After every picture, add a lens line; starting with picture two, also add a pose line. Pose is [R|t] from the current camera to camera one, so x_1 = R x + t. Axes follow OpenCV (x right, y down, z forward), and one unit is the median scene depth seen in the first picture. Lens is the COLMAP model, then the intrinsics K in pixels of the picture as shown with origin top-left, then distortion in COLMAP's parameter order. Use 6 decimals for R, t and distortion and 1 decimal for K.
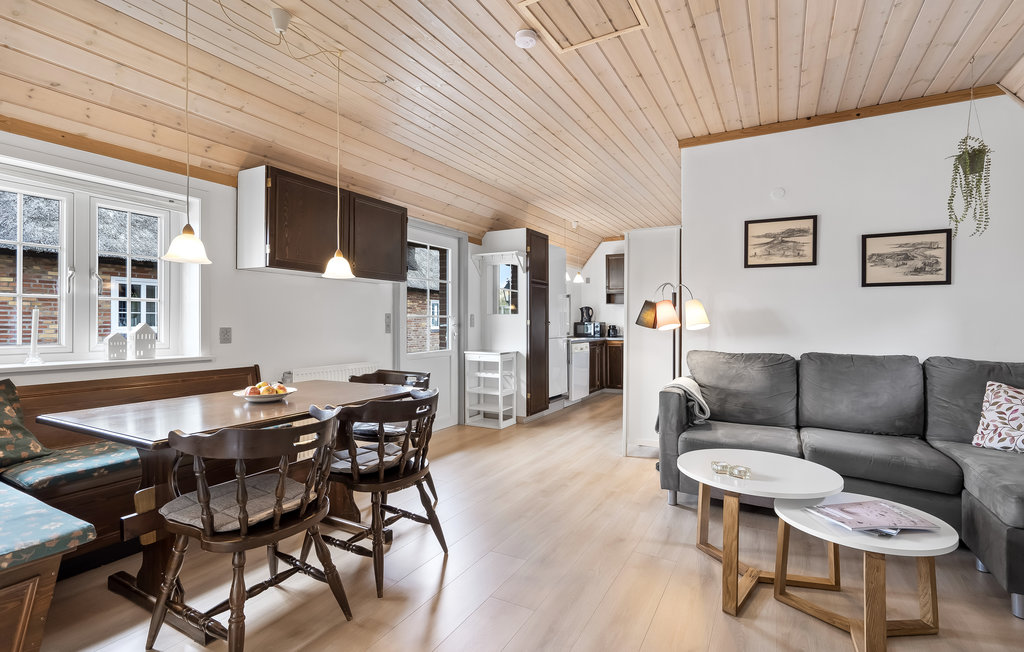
lens RADIAL K [[480.1, 0, 512.0], [0, 480.1, 326.0], [0, 0, 1]] dist [-0.000356, -0.000121]
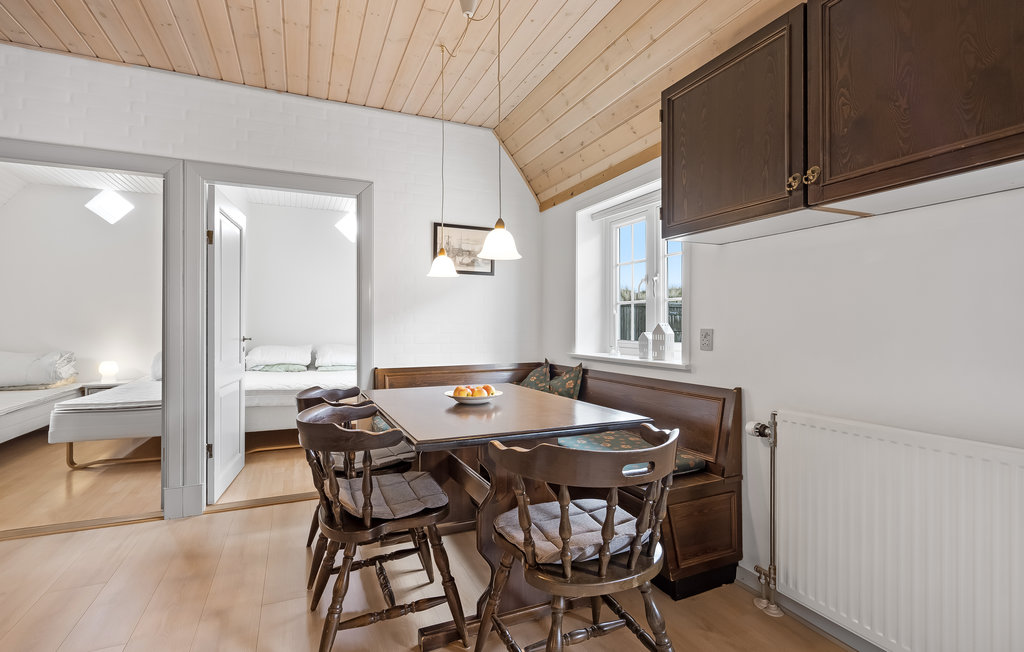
lens RADIAL K [[510.5, 0, 512.0], [0, 510.5, 326.0], [0, 0, 1]] dist [-0.001450, -0.000749]
pose [[-0.614222, -0.006563, -0.789106, 0.223088], [0.001915, 0.999950, -0.009807, 0.007096], [0.789131, -0.007535, -0.614178, 1.425916]]
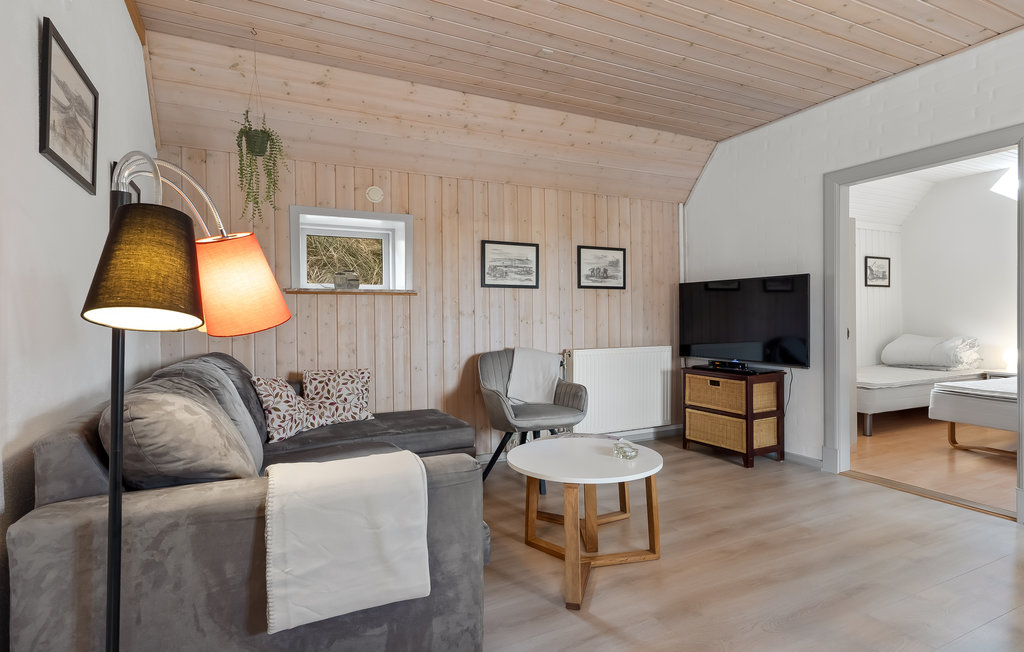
lens RADIAL K [[503.2, 0, 512.0], [0, 503.2, 326.0], [0, 0, 1]] dist [0.000269, -0.000045]
pose [[-0.810232, -0.008087, 0.586053, 0.025485], [0.000396, 0.999897, 0.014346, 0.009854], [-0.586109, 0.011856, -0.810145, 1.554405]]
